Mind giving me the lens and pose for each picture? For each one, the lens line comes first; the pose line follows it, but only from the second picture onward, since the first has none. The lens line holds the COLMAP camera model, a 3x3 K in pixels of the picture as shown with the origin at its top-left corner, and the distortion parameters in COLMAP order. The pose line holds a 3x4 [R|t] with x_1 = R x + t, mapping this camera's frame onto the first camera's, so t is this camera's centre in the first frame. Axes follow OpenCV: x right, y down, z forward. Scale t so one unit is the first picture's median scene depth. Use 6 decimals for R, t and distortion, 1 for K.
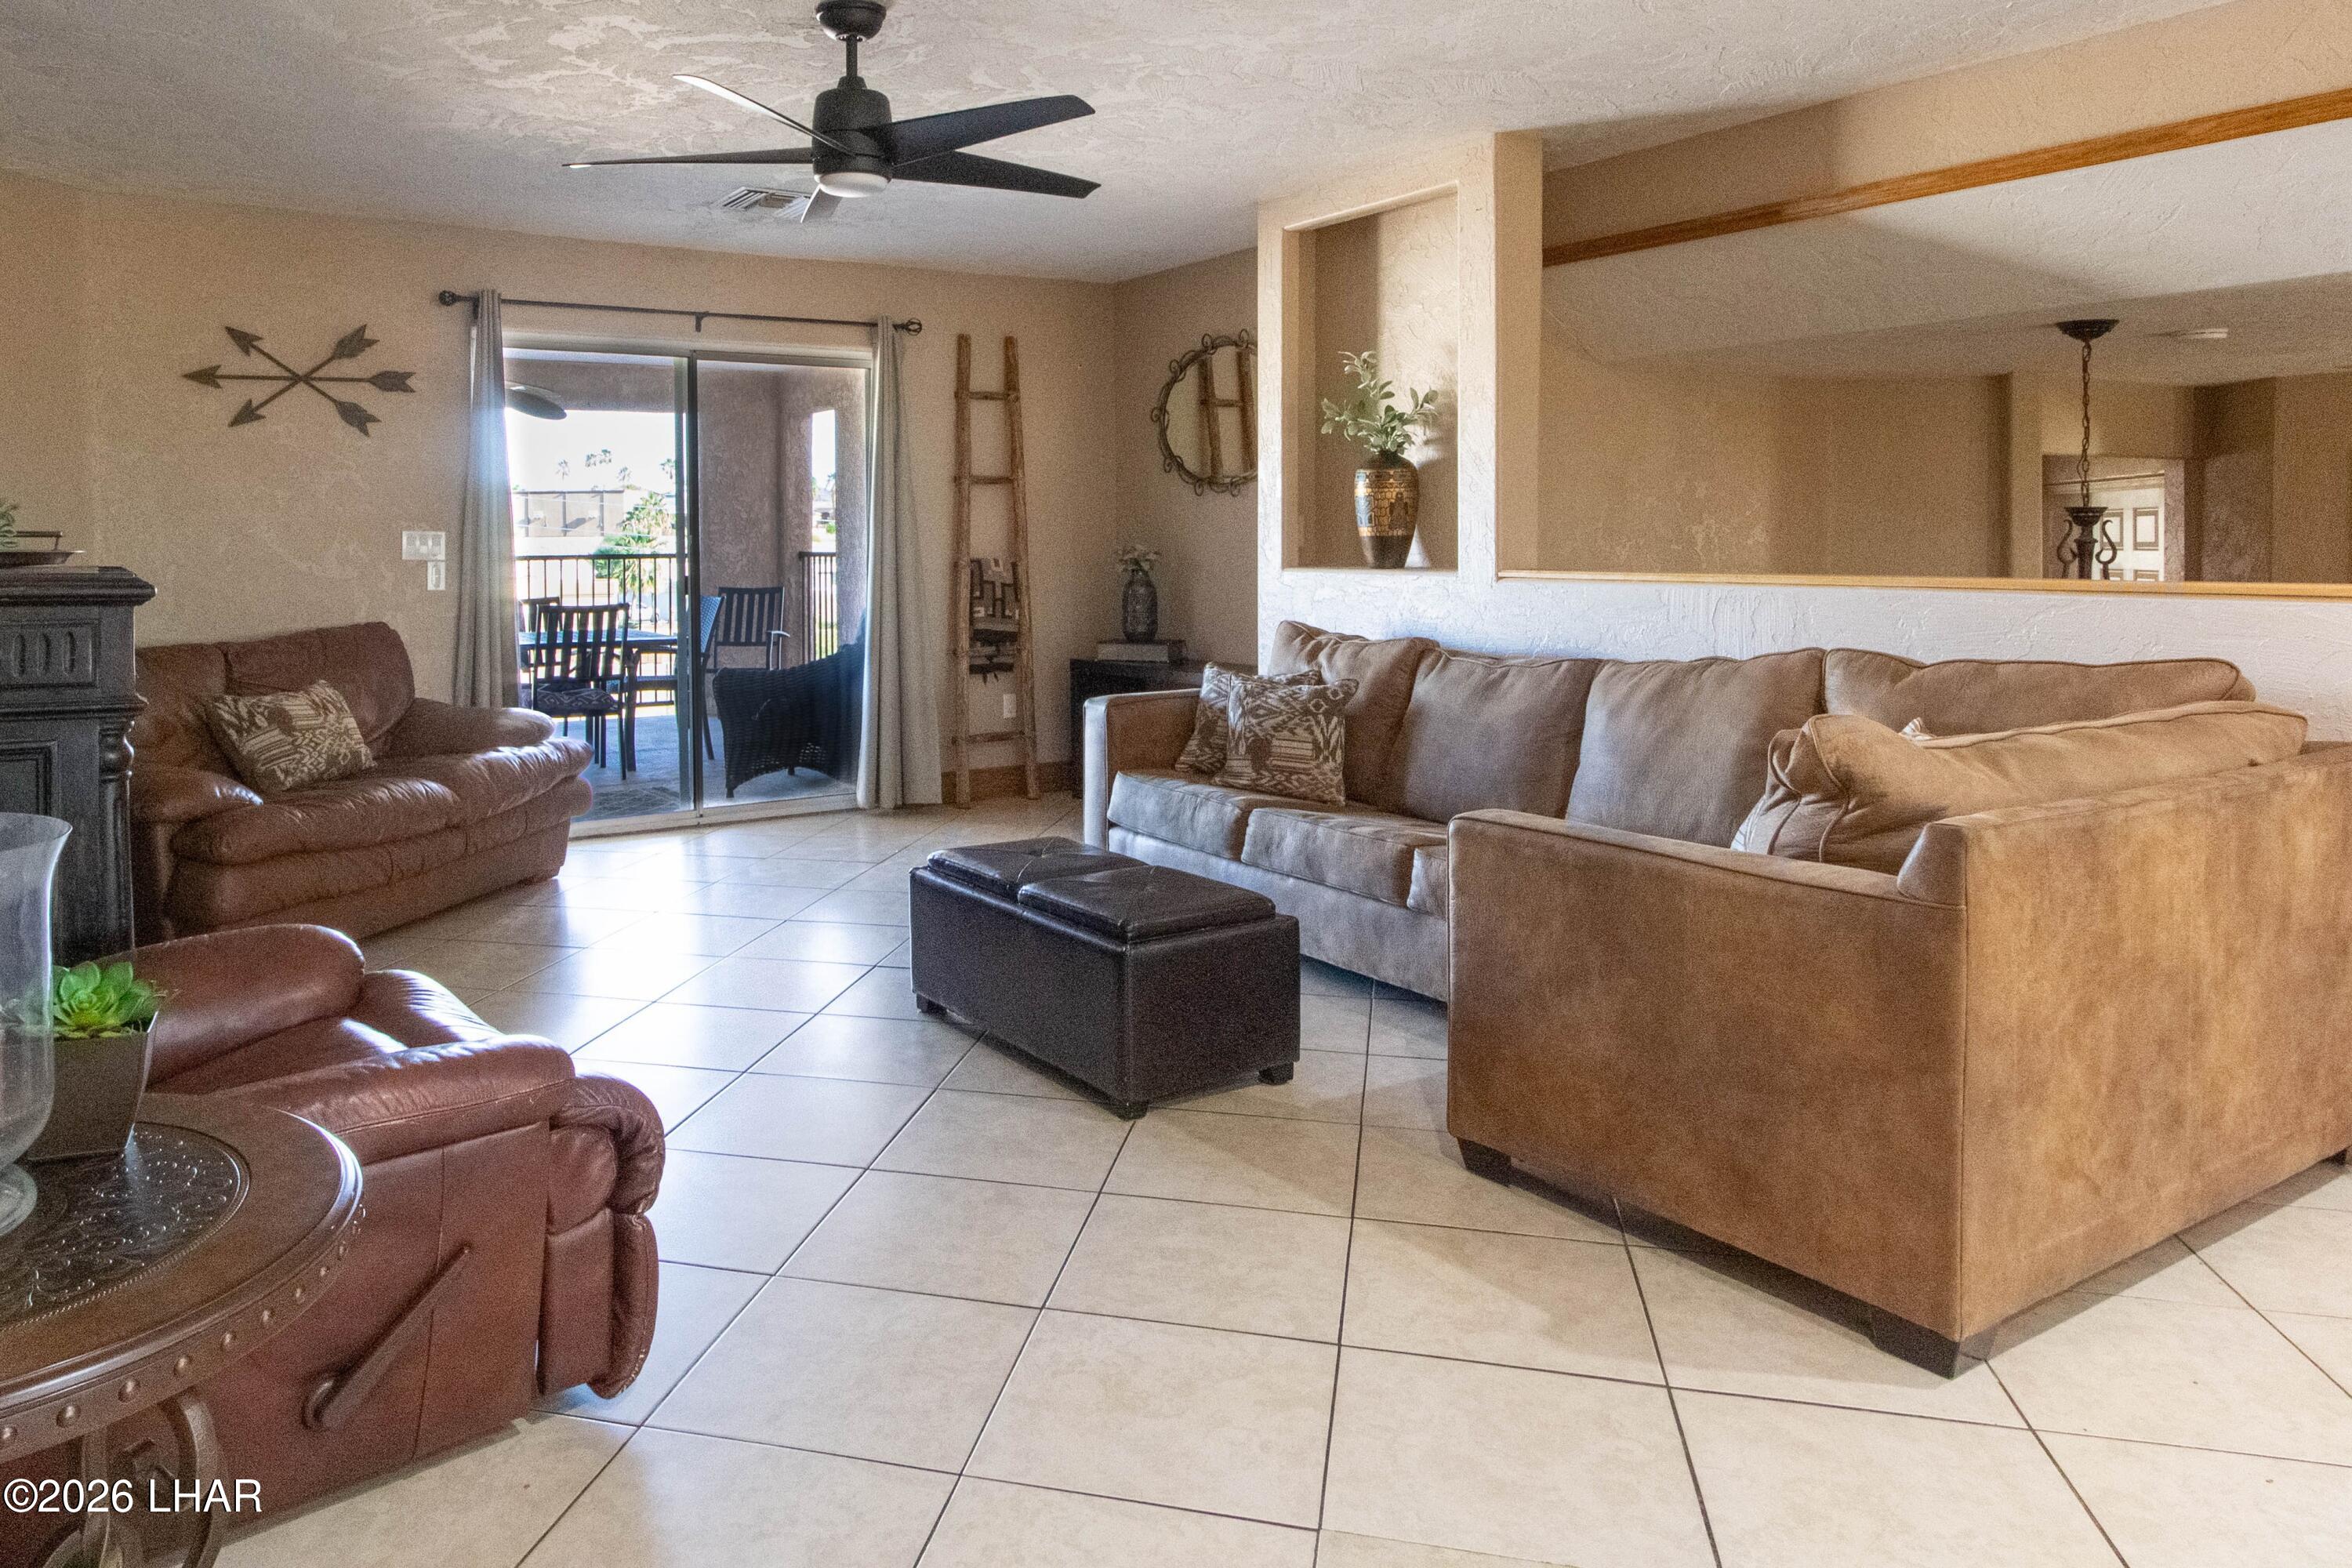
lens RADIAL K [[1293.8, 0, 1126.3], [0, 1293.8, 591.8], [0, 0, 1]] dist [0.000182, -0.001048]
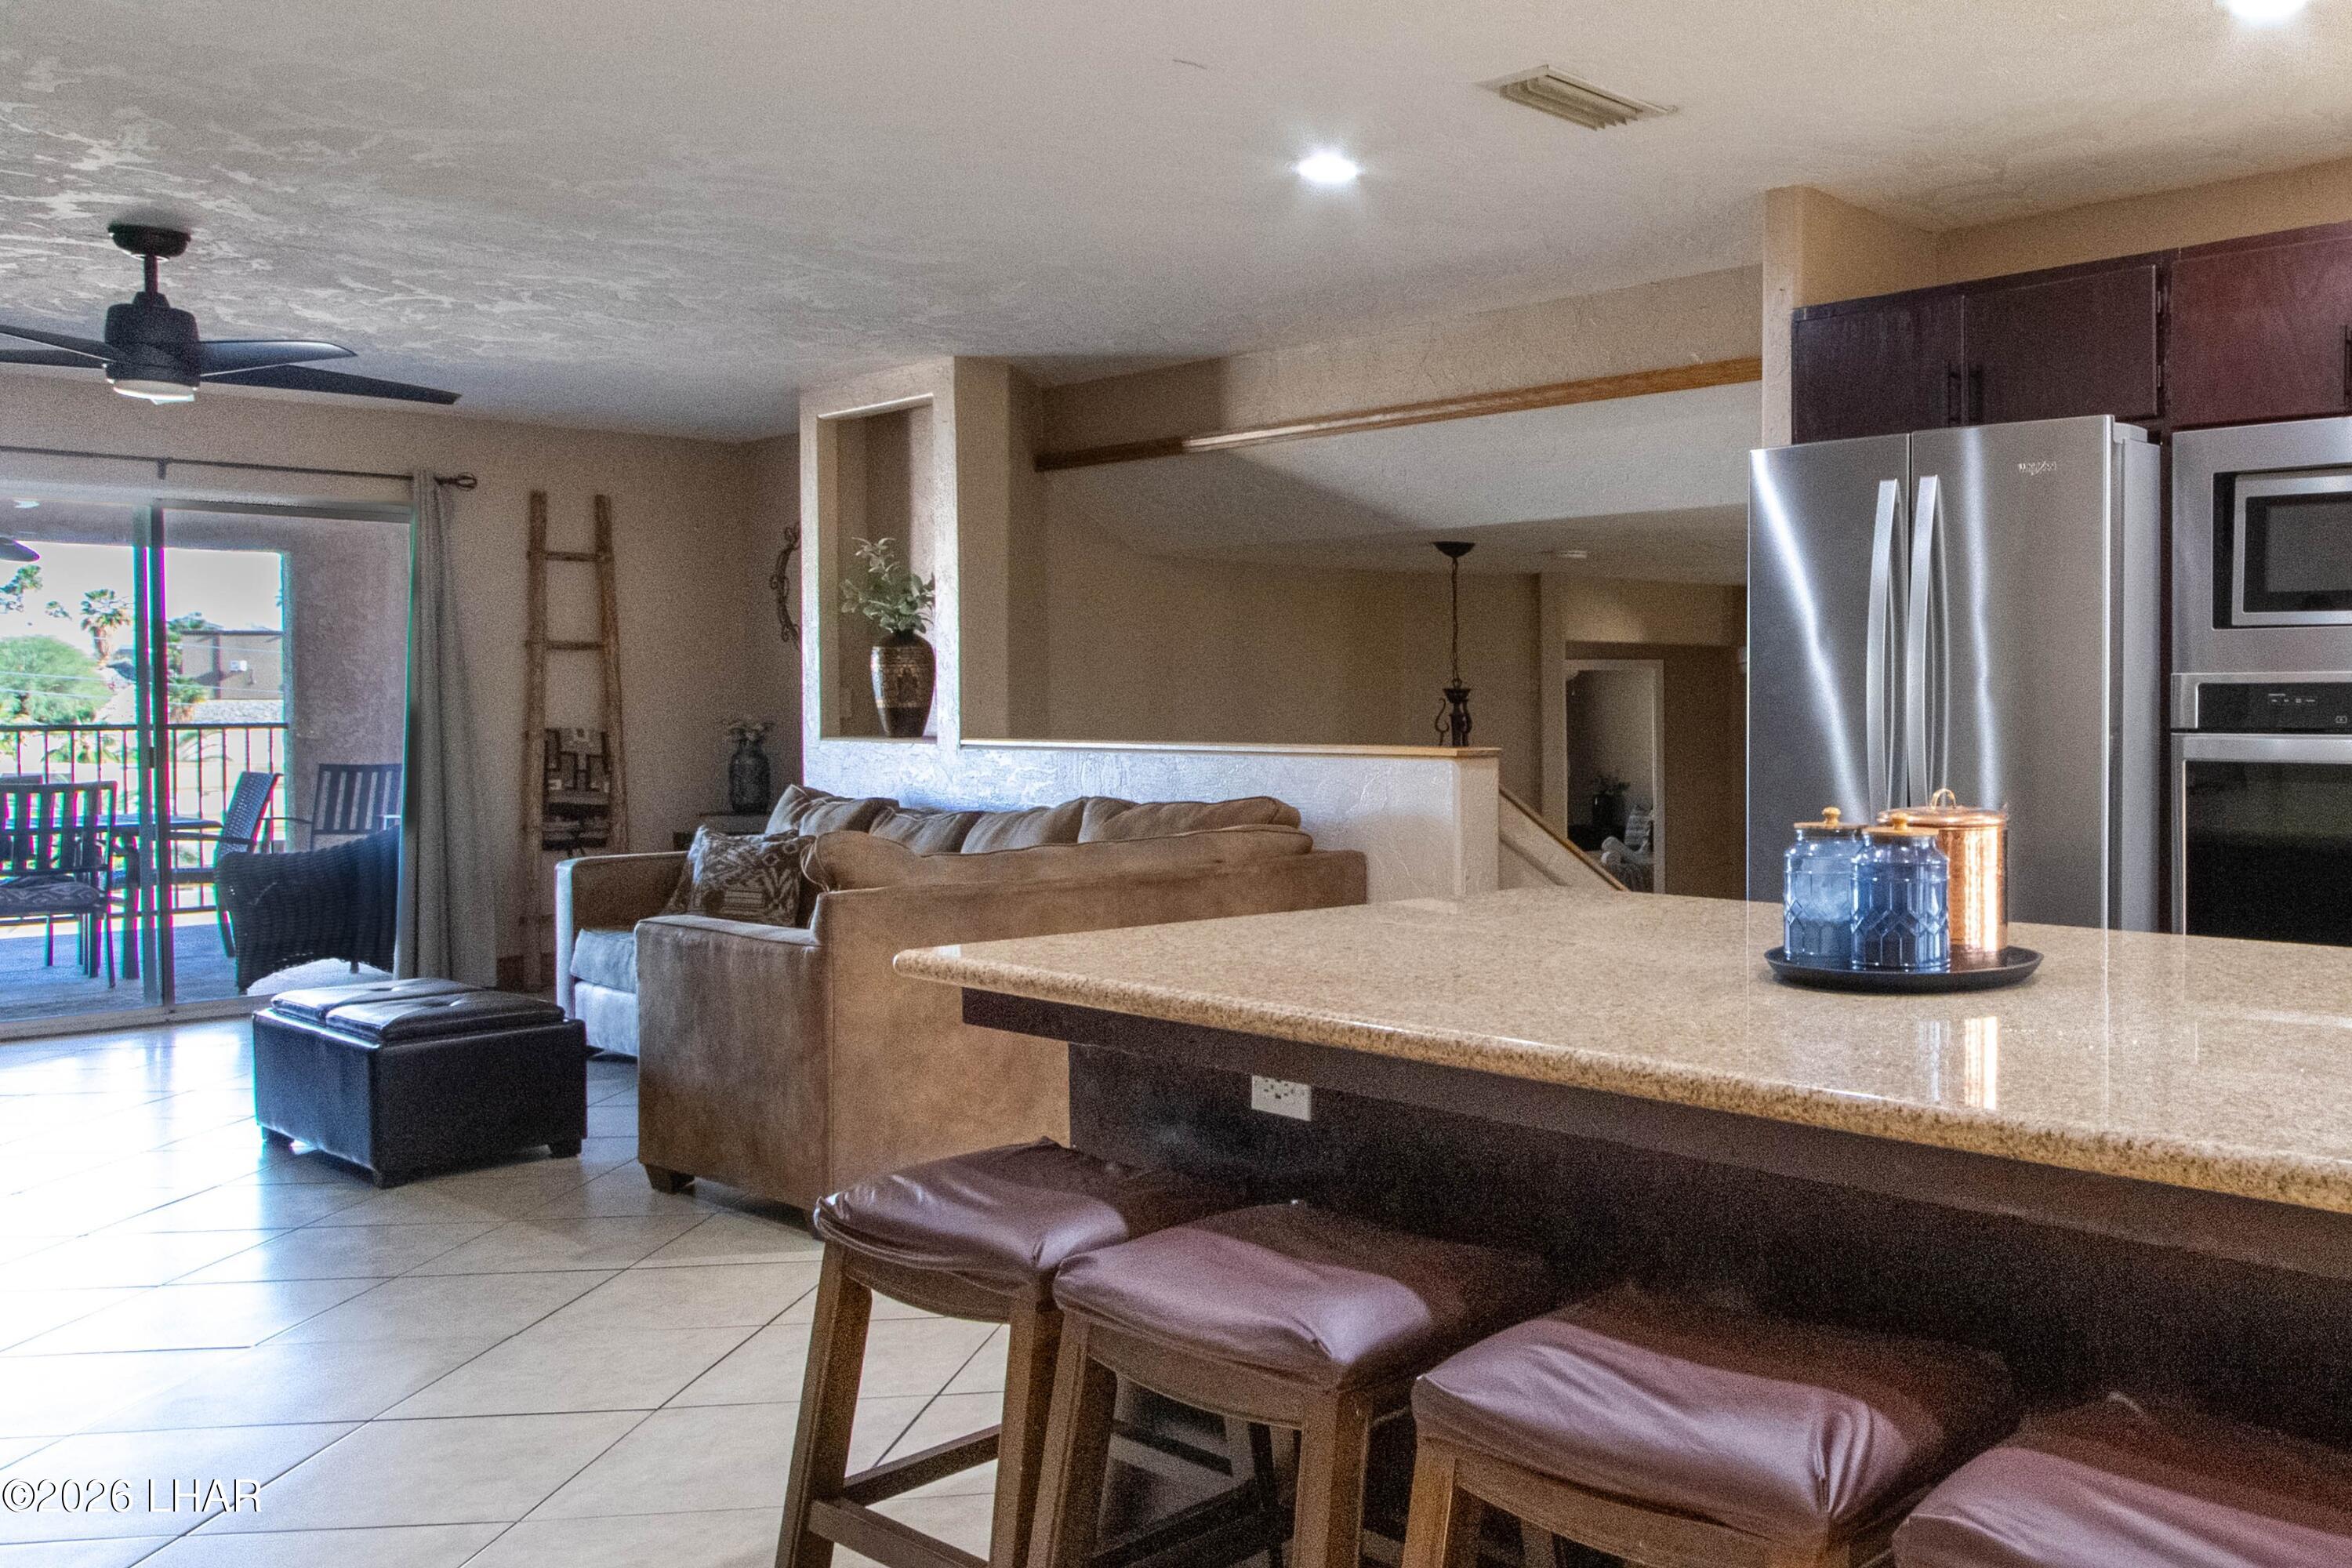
lens RADIAL K [[1376.6, 0, 1336.0], [0, 1376.6, 749.2], [0, 0, 1]] dist [0.009079, -0.001251]
pose [[0.952337, -0.001992, 0.305041, 0.209568], [0.005829, 0.999915, -0.011666, 0.008118], [-0.304991, 0.012888, 0.952268, -0.235102]]
